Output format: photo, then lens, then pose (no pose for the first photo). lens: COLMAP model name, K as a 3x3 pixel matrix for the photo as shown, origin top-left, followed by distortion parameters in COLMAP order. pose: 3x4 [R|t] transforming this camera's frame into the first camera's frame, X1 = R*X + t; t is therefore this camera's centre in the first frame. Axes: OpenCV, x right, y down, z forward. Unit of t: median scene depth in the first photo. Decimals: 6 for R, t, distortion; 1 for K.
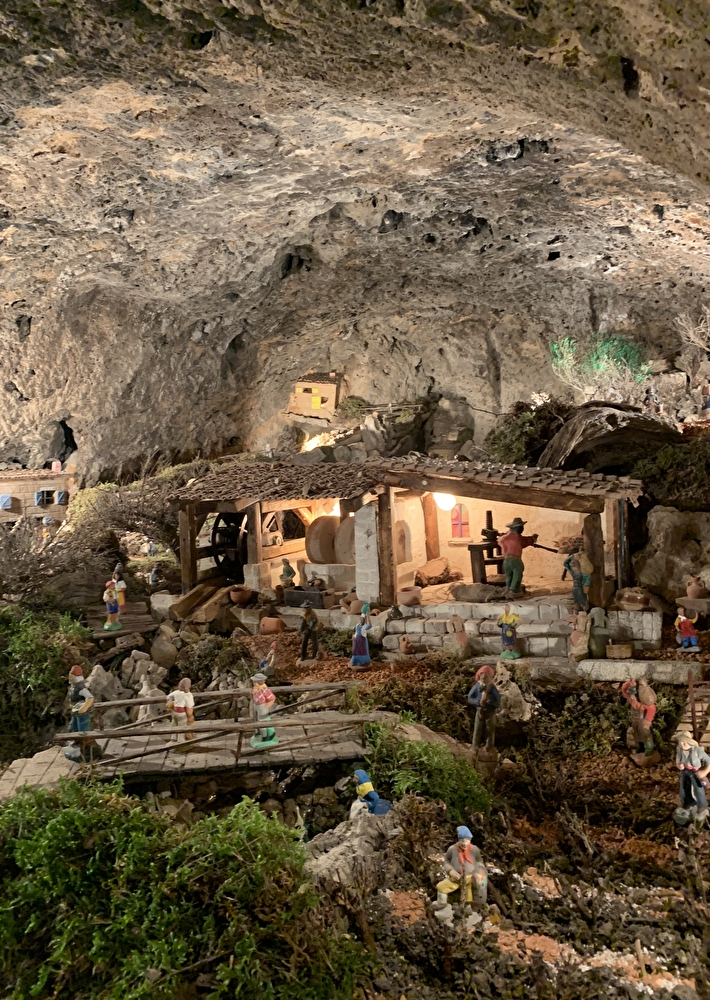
lens RADIAL K [[699.1, 0, 329.5], [0, 699.1, 521.6], [0, 0, 1]] dist [0.124243, -0.240753]
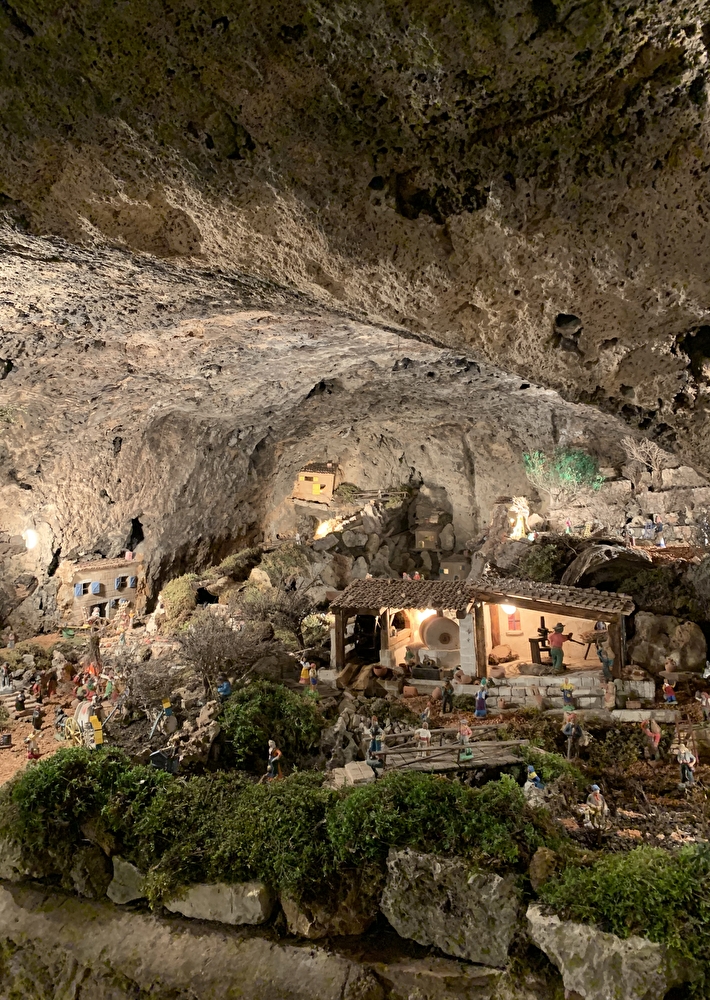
lens RADIAL K [[699.1, 0, 329.5], [0, 699.1, 521.6], [0, 0, 1]] dist [0.124243, -0.240753]
pose [[0.996287, 0.005092, 0.085944, -0.157361], [0.001786, 0.996812, -0.079762, -0.041217], [-0.086076, 0.079620, 0.993102, -0.226874]]
